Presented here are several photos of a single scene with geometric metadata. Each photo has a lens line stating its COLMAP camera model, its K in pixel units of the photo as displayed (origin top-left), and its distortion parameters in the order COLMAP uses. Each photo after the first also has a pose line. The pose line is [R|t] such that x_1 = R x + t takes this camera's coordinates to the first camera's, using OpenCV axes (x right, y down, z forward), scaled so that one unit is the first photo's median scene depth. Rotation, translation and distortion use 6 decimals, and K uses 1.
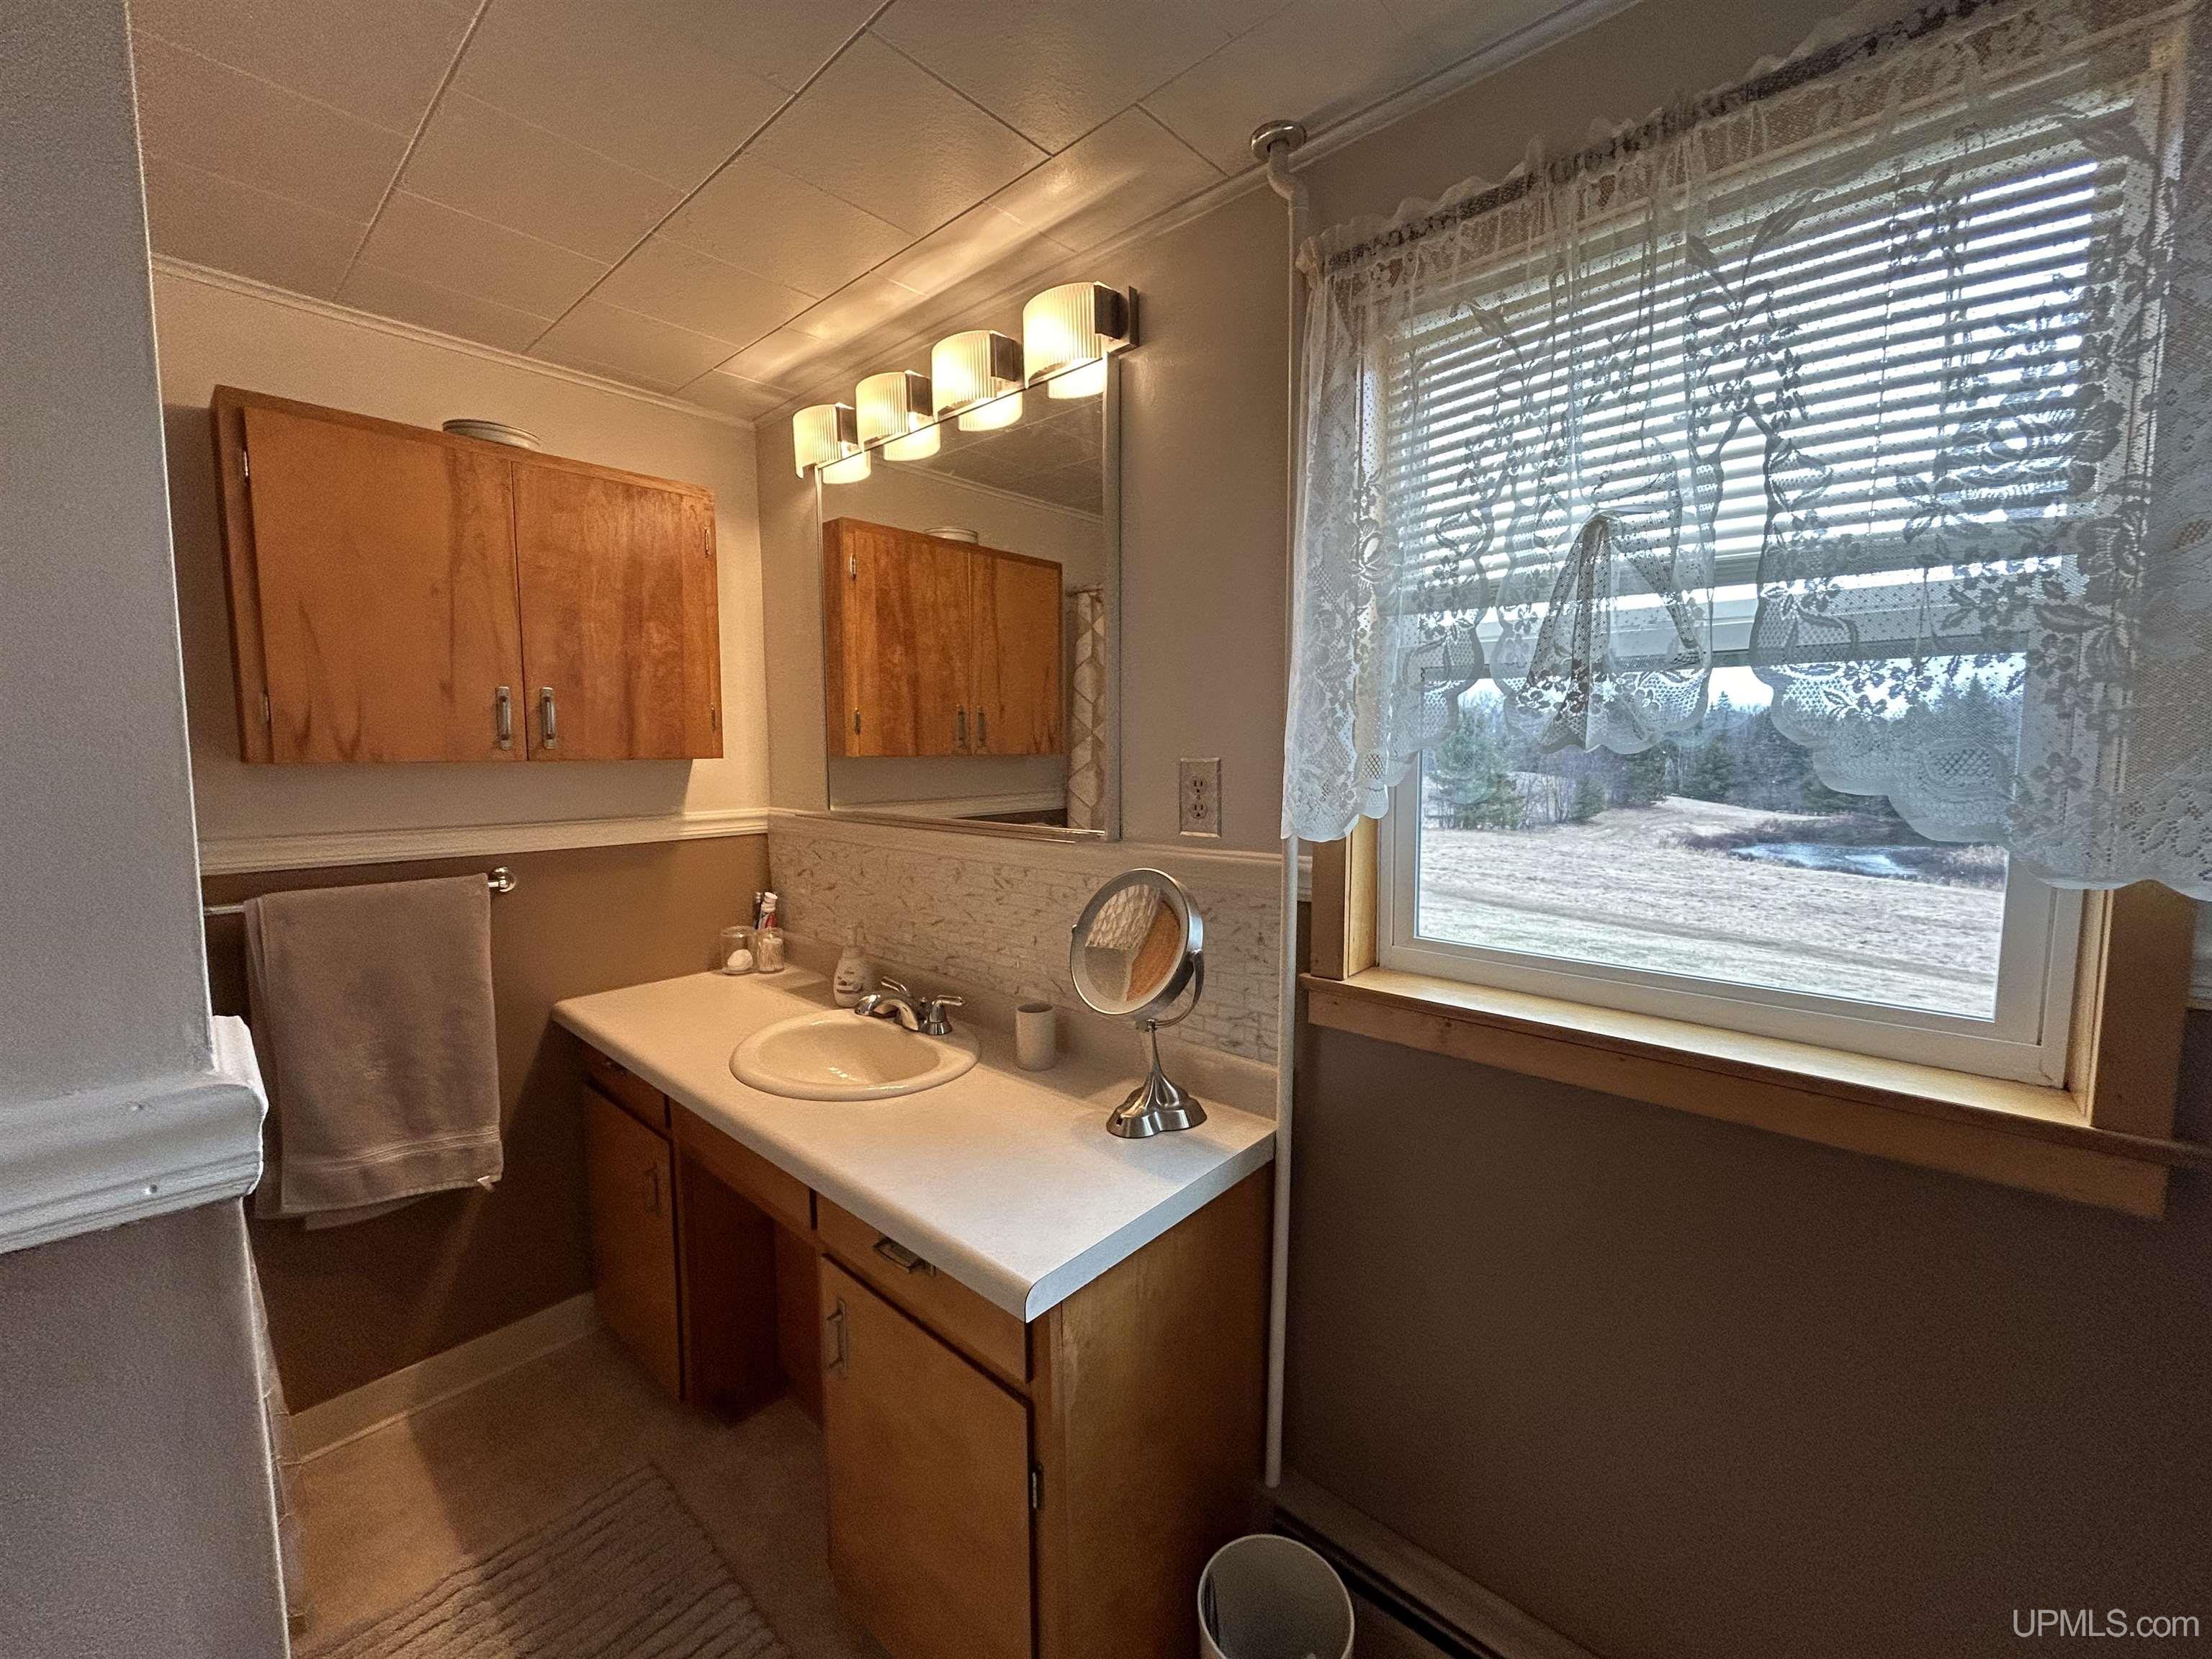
lens RADIAL K [[892.2, 0, 1120.0], [0, 892.2, 821.6], [0, 0, 1]] dist [0.002524, 0.000419]
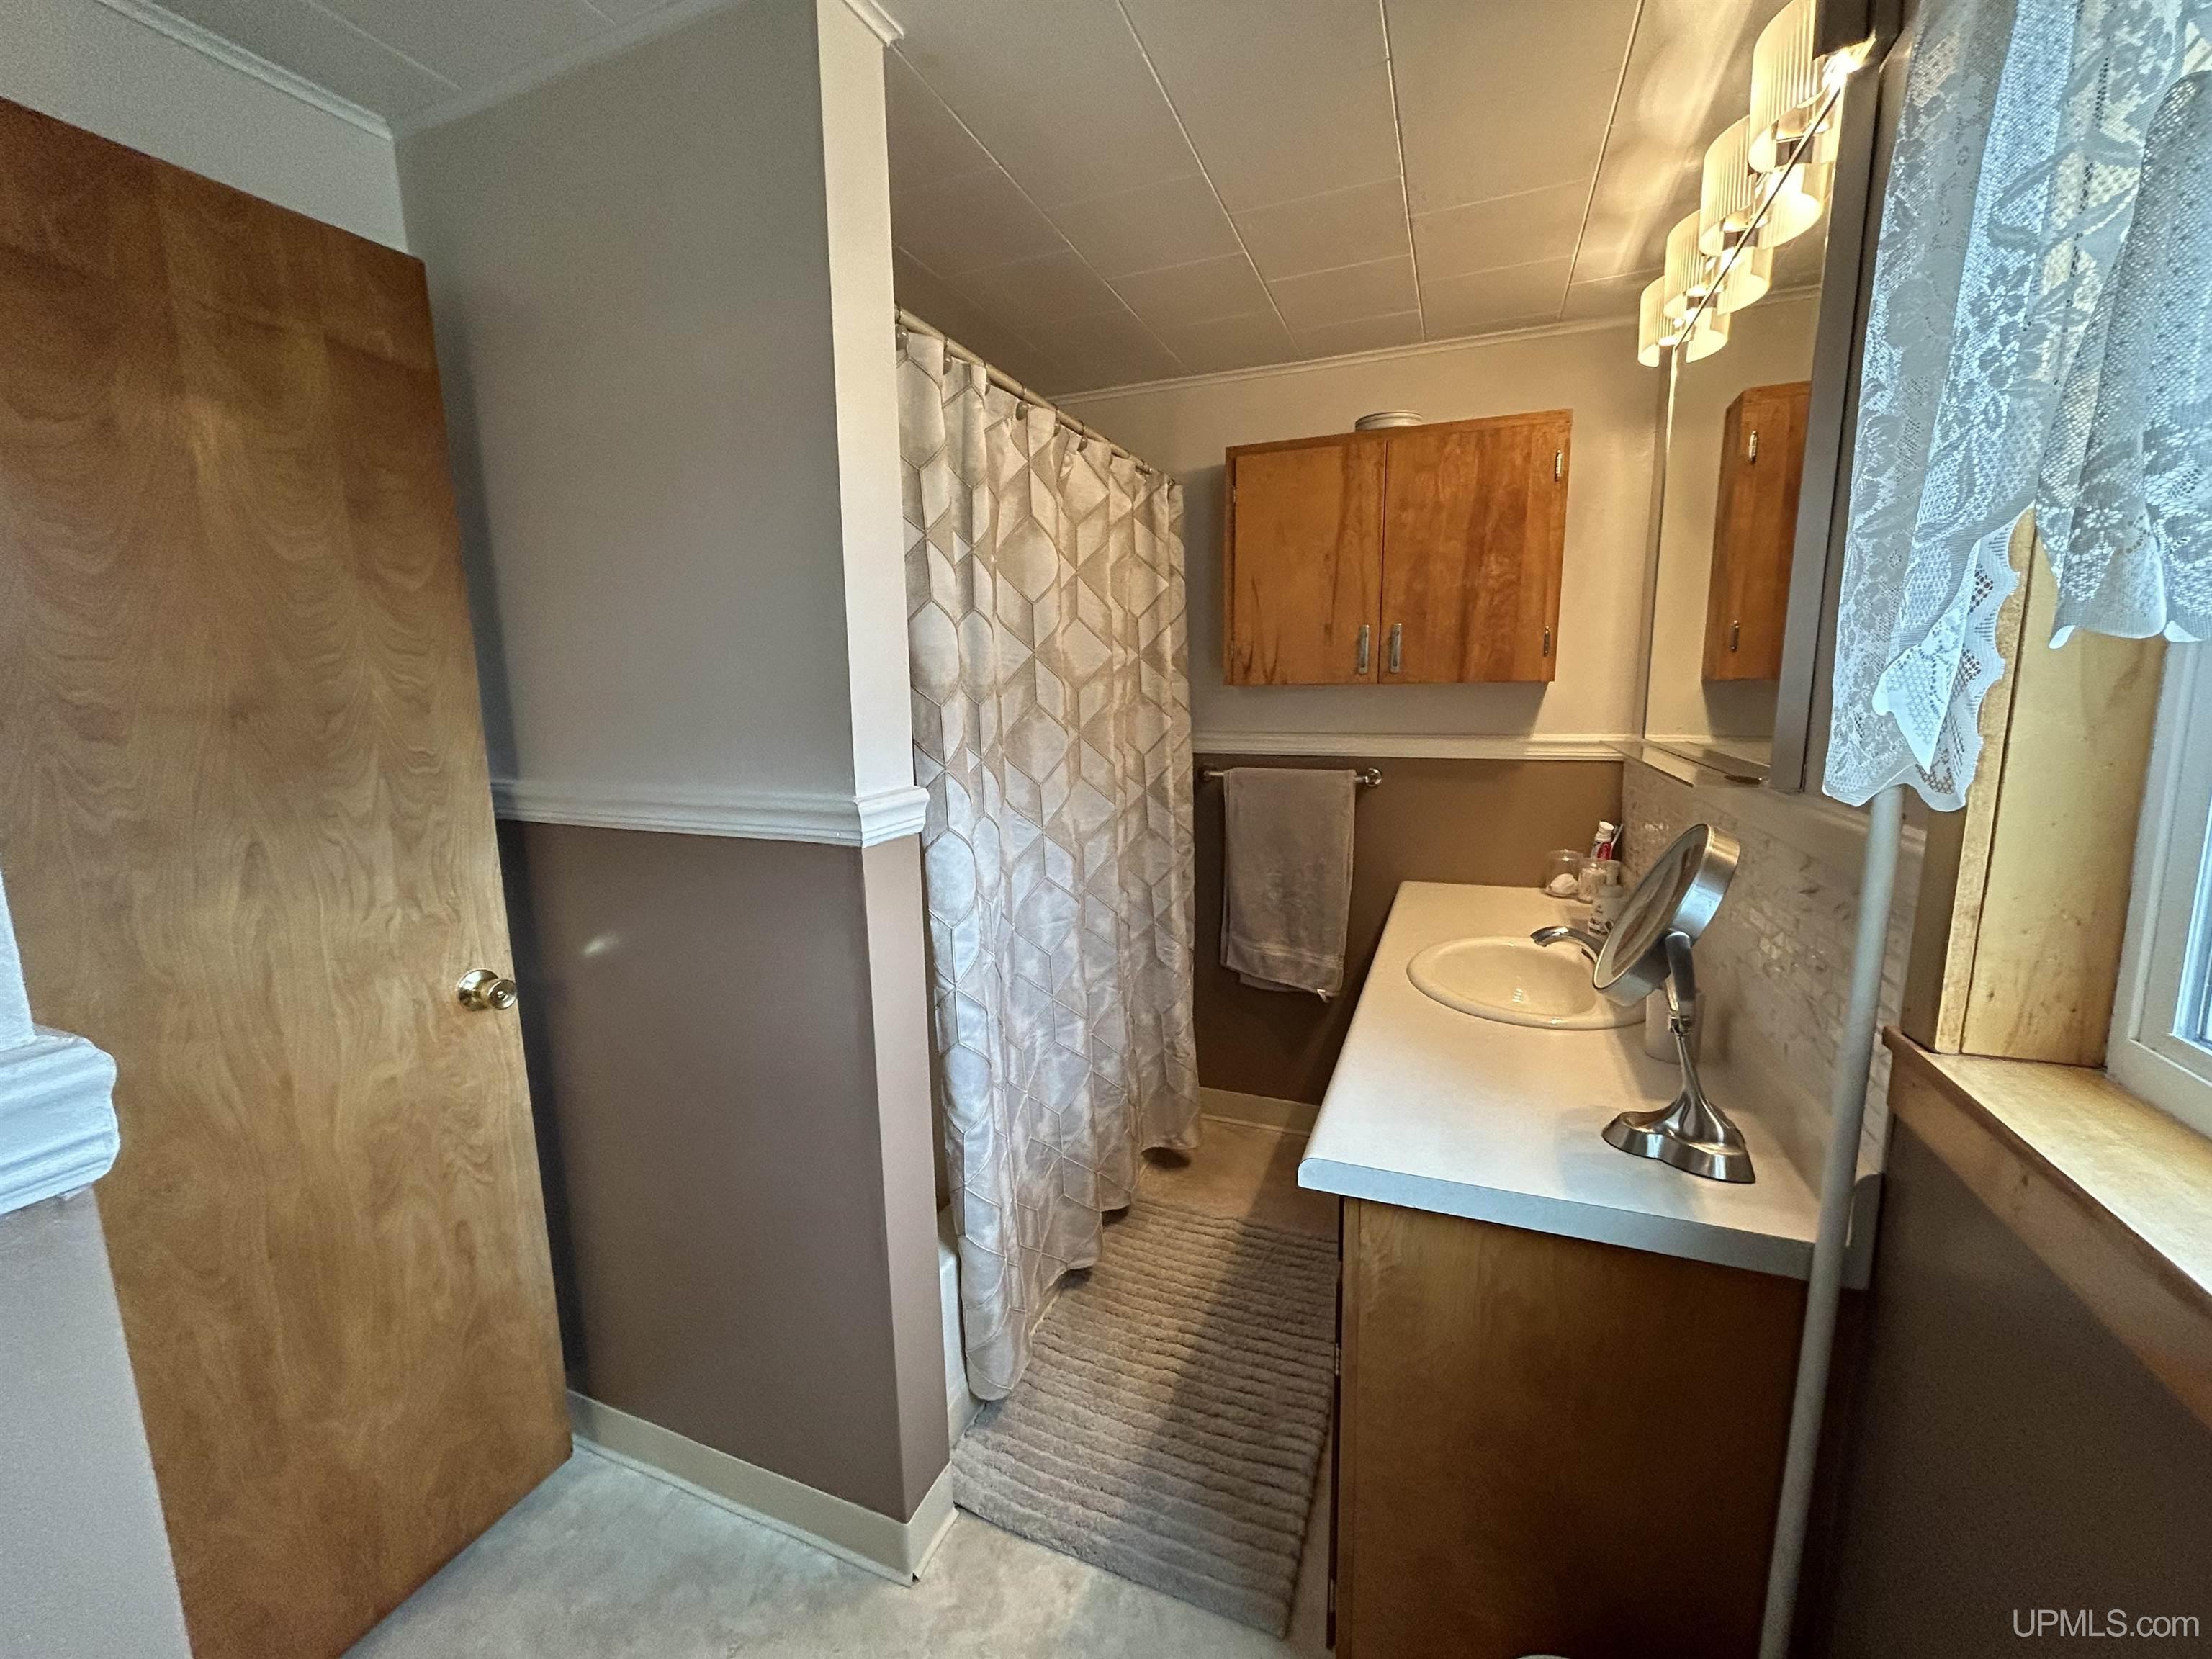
lens RADIAL K [[892.2, 0, 1125.3], [0, 892.2, 827.8], [0, 0, 1]] dist [0.002524, 0.000419]
pose [[0.353472, 0.141016, -0.924755, 0.429051], [-0.072282, 0.989734, 0.123296, 0.005173], [0.932648, 0.023261, 0.360036, 0.225730]]
